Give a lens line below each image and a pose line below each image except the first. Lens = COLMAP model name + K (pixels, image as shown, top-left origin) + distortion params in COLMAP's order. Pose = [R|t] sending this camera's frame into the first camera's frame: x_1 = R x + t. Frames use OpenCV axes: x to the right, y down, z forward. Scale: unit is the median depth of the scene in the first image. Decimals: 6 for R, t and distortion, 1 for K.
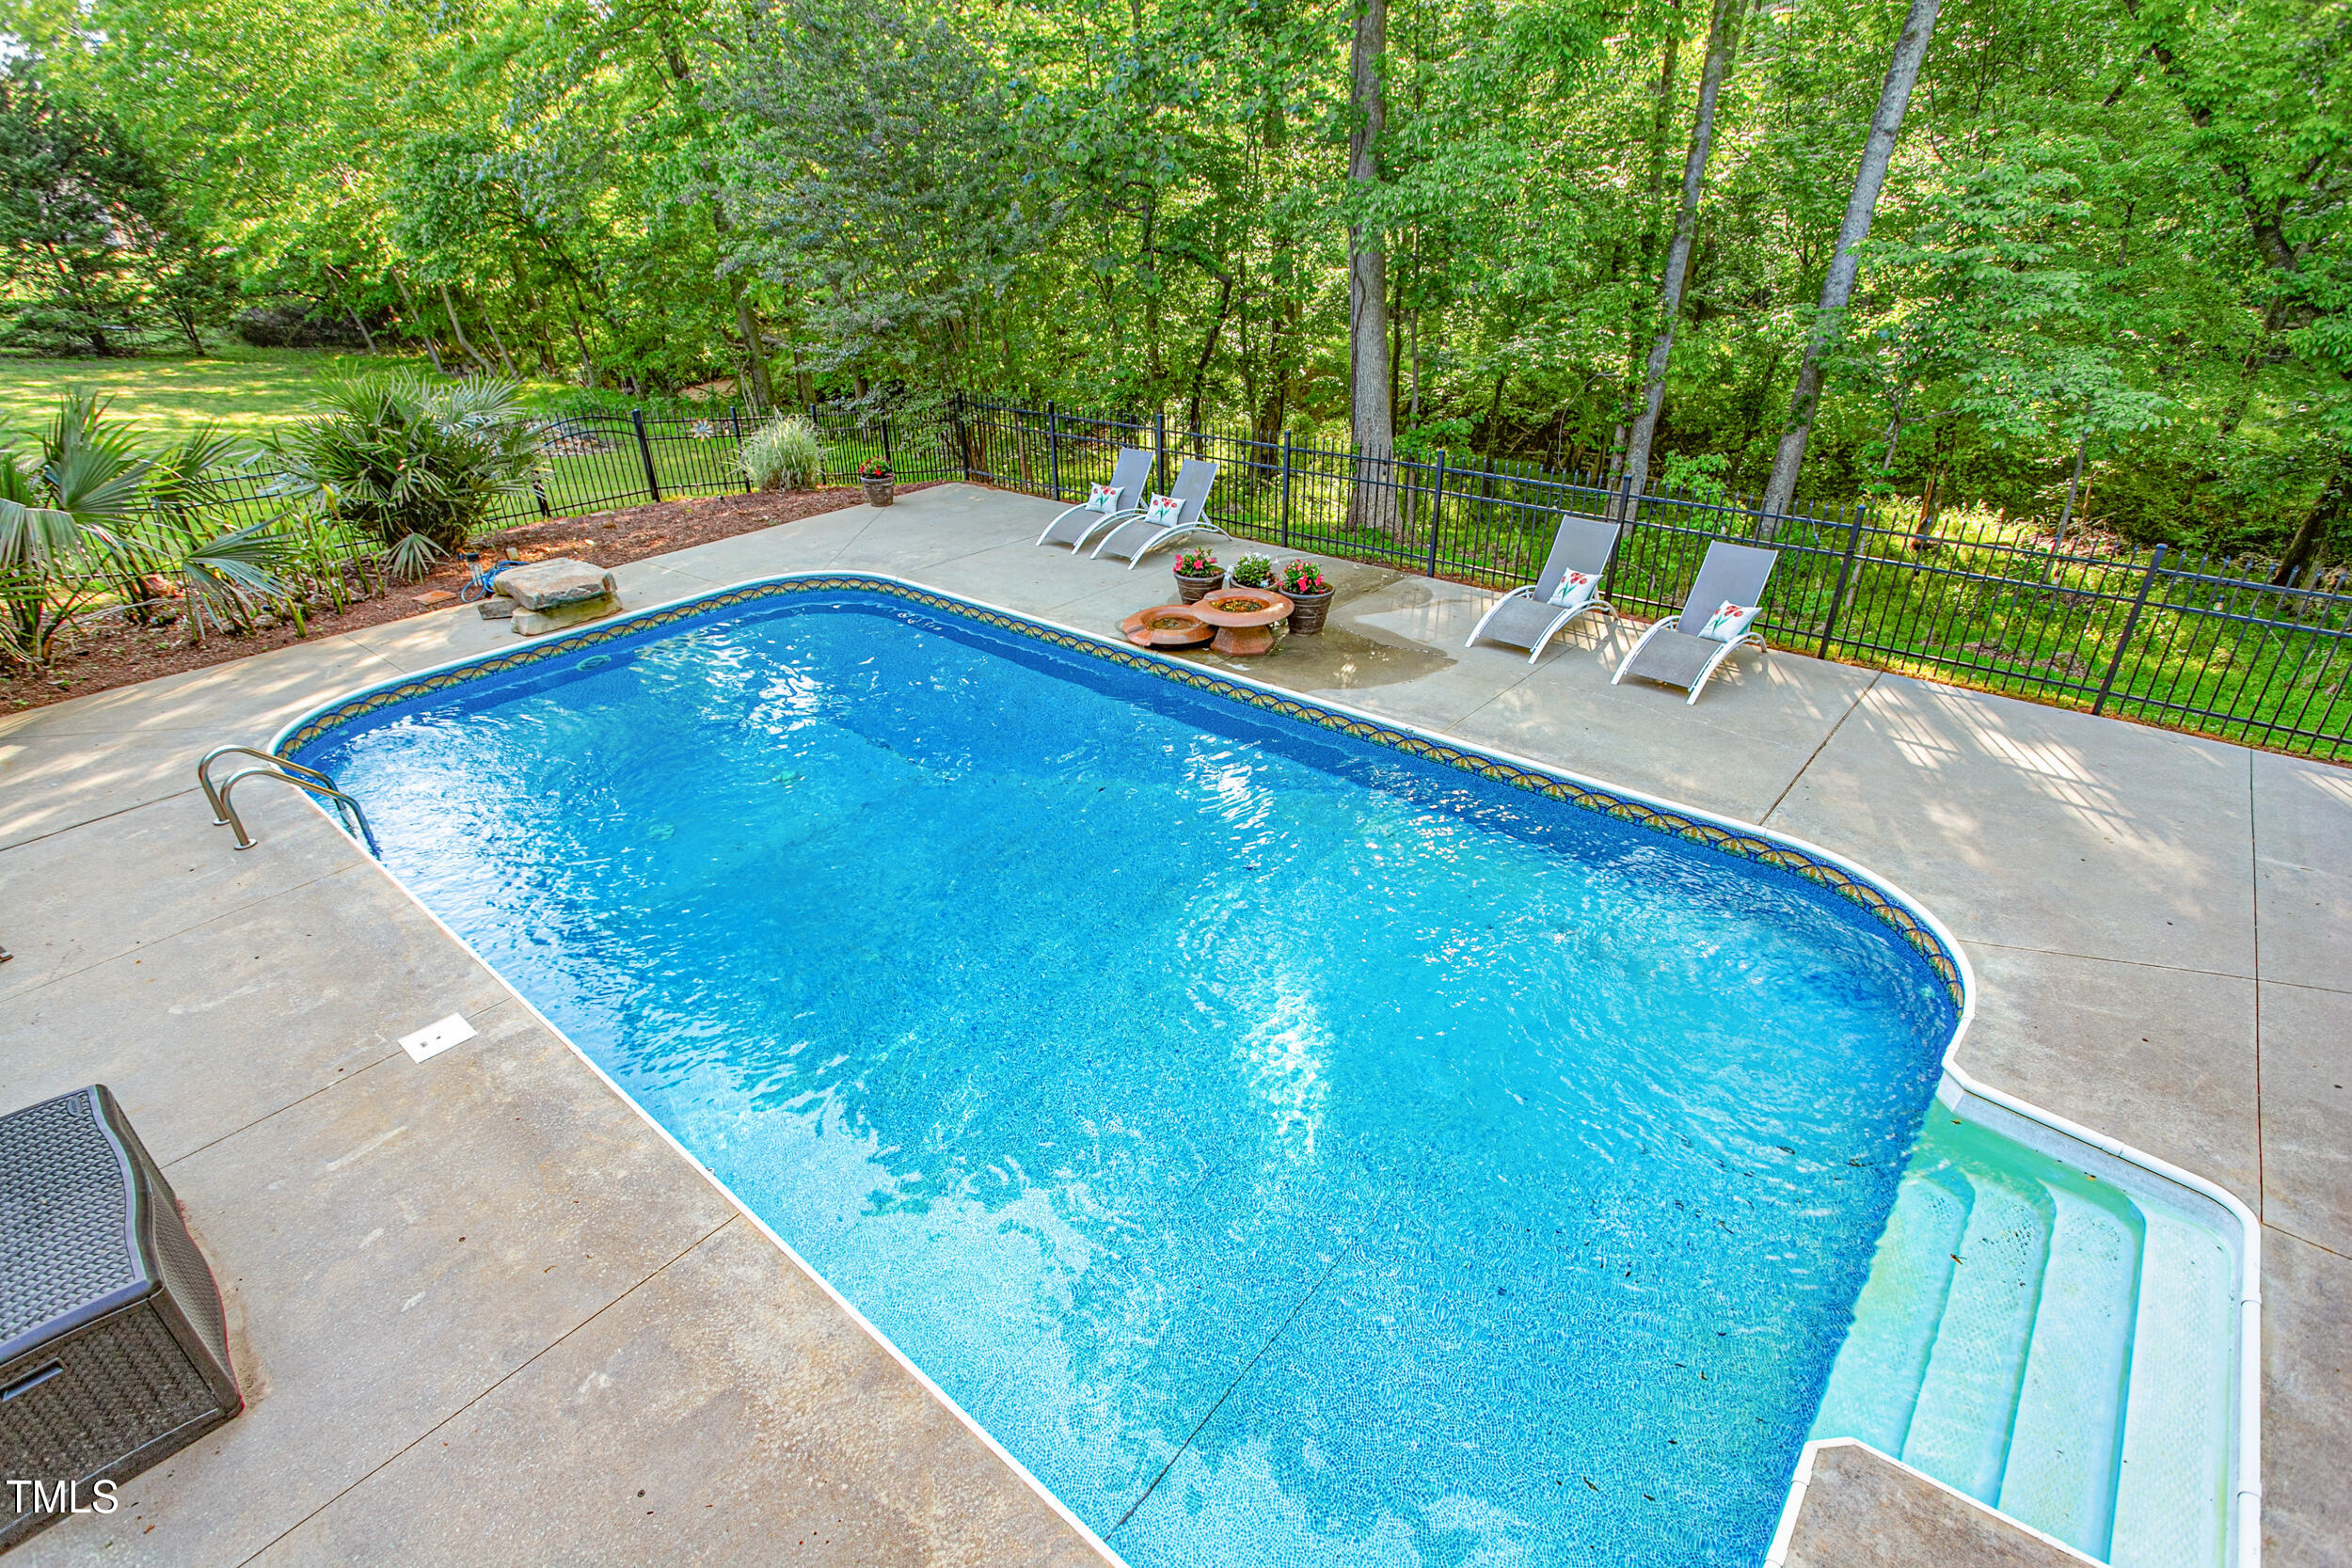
lens RADIAL K [[1134.6, 0, 1178.0], [0, 1134.6, 780.6], [0, 0, 1]] dist [-0.000597, 0.000642]
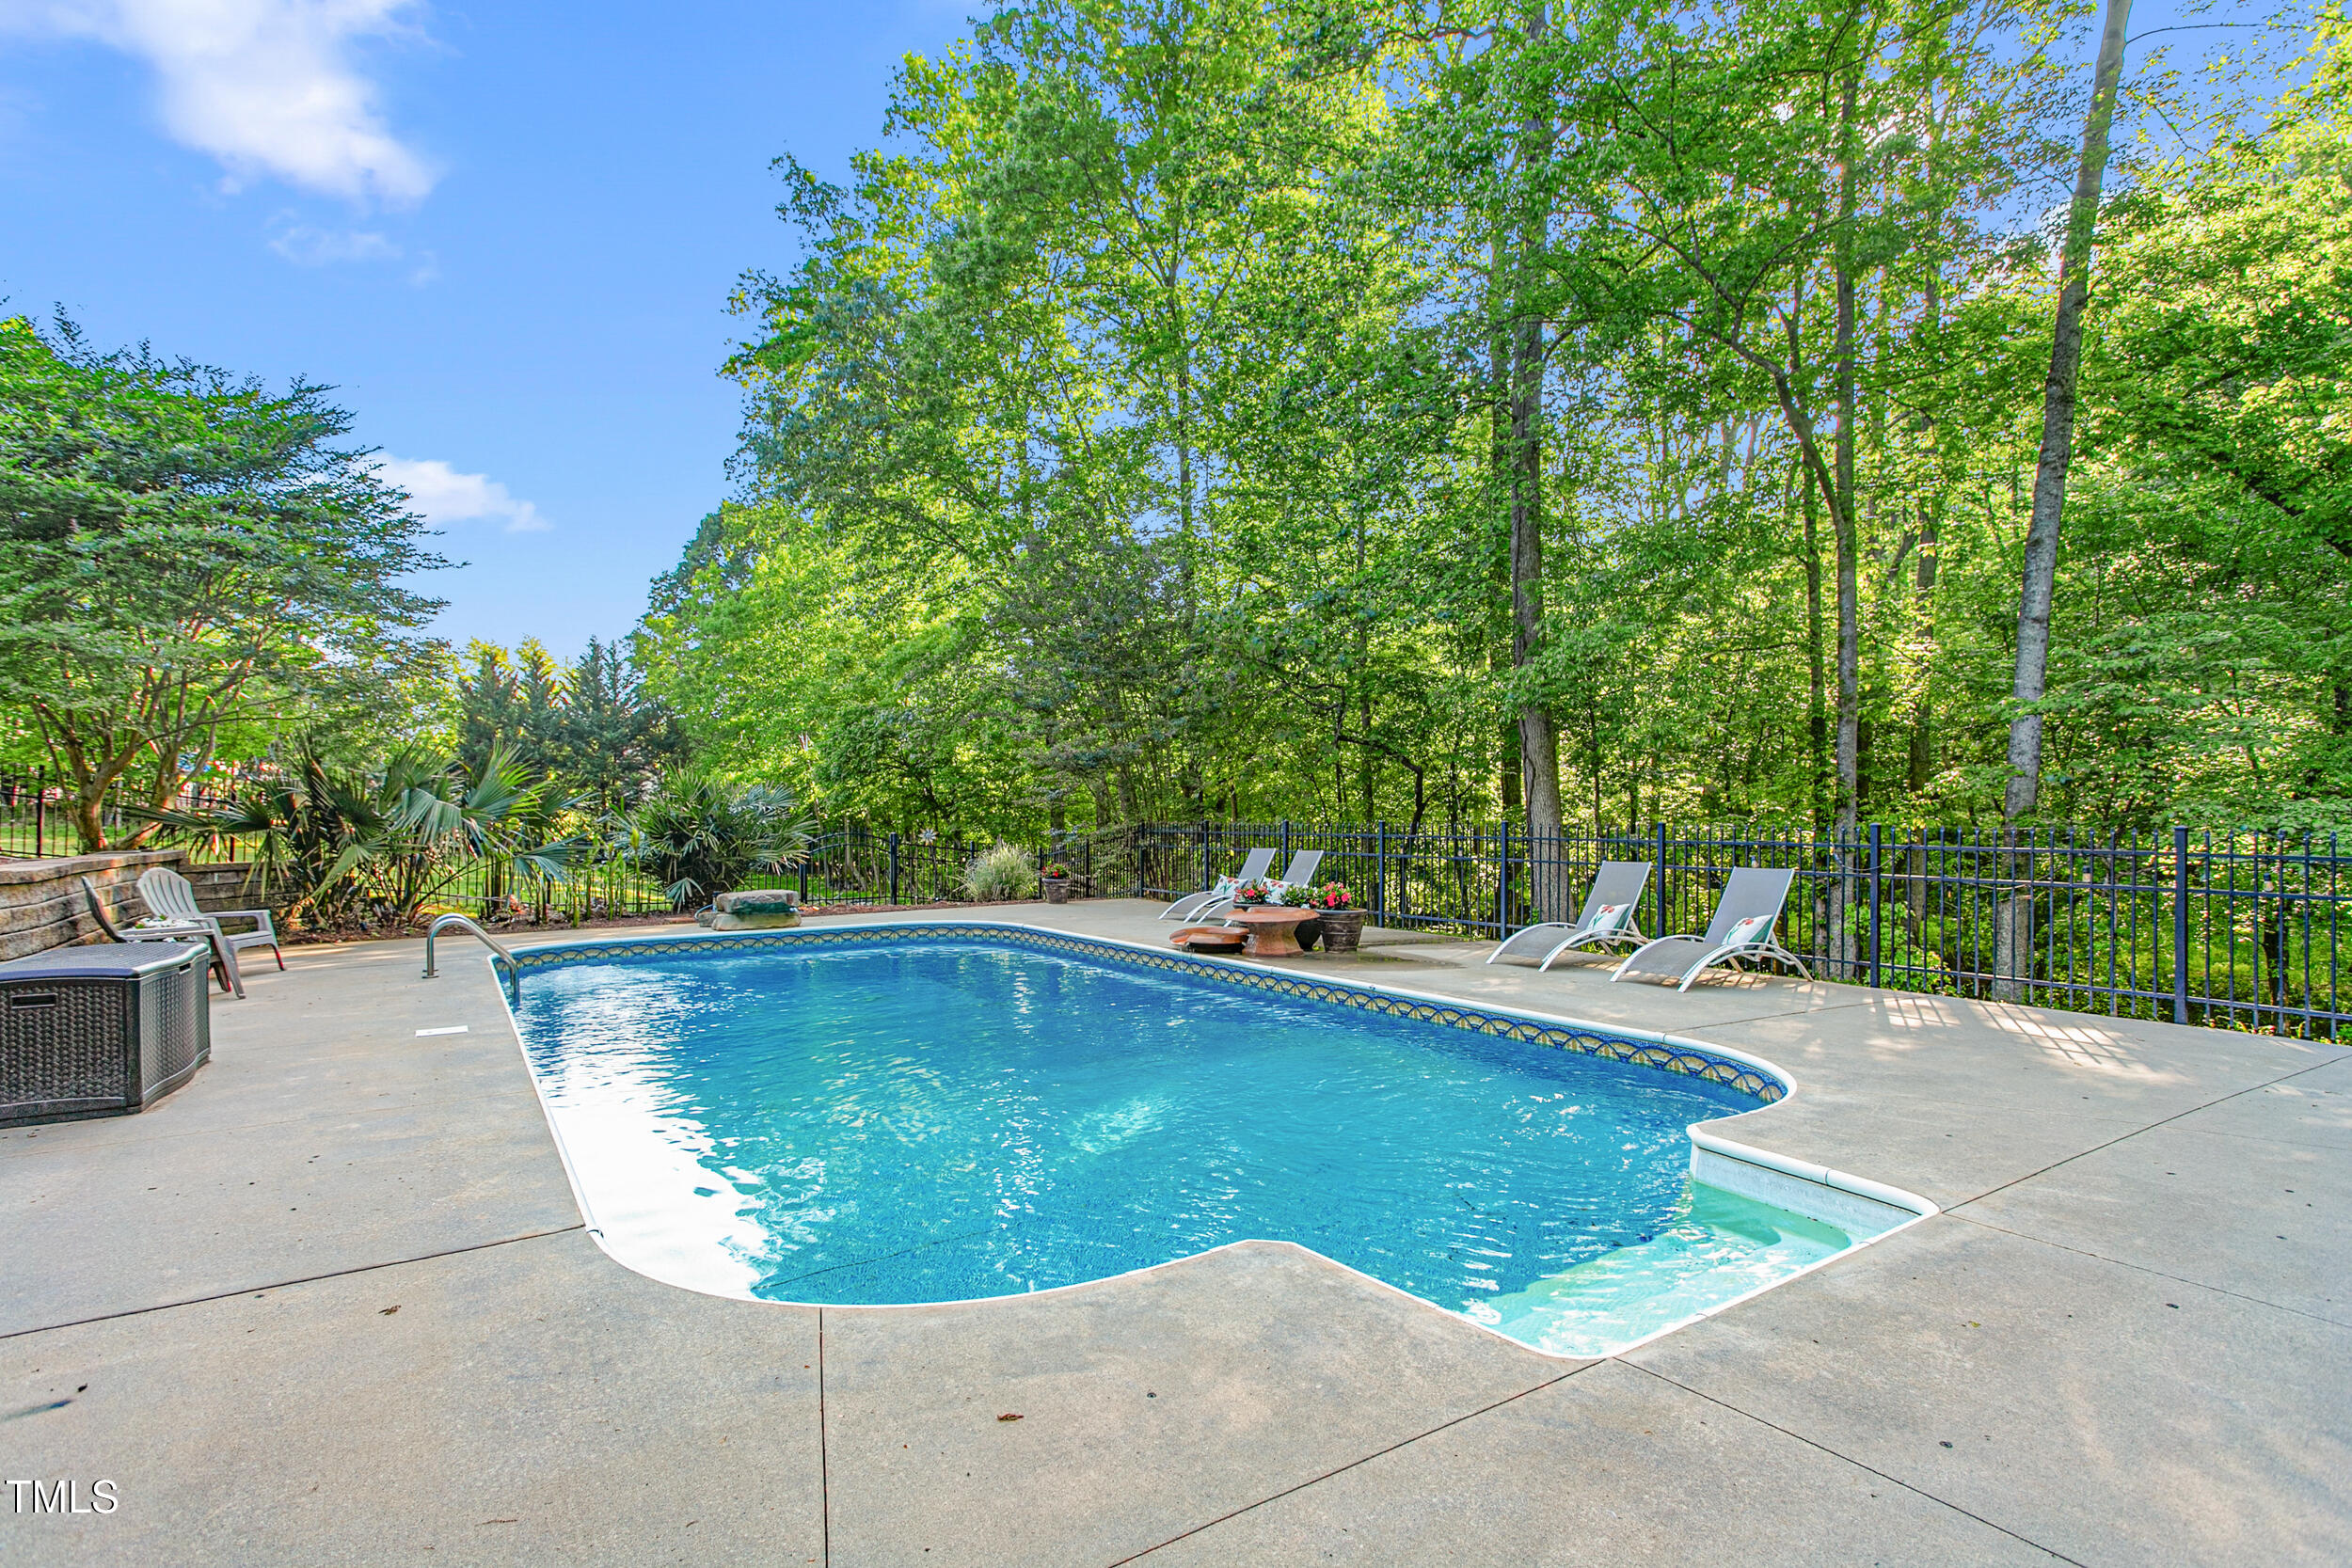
lens RADIAL K [[1134.6, 0, 1171.6], [0, 1134.6, 792.2], [0, 0, 1]] dist [-0.000597, 0.000642]
pose [[0.959434, 0.010001, -0.281754, 0.140840], [-0.140443, 0.883501, -0.446881, 0.126663], [0.244461, 0.468323, 0.849065, -0.002685]]
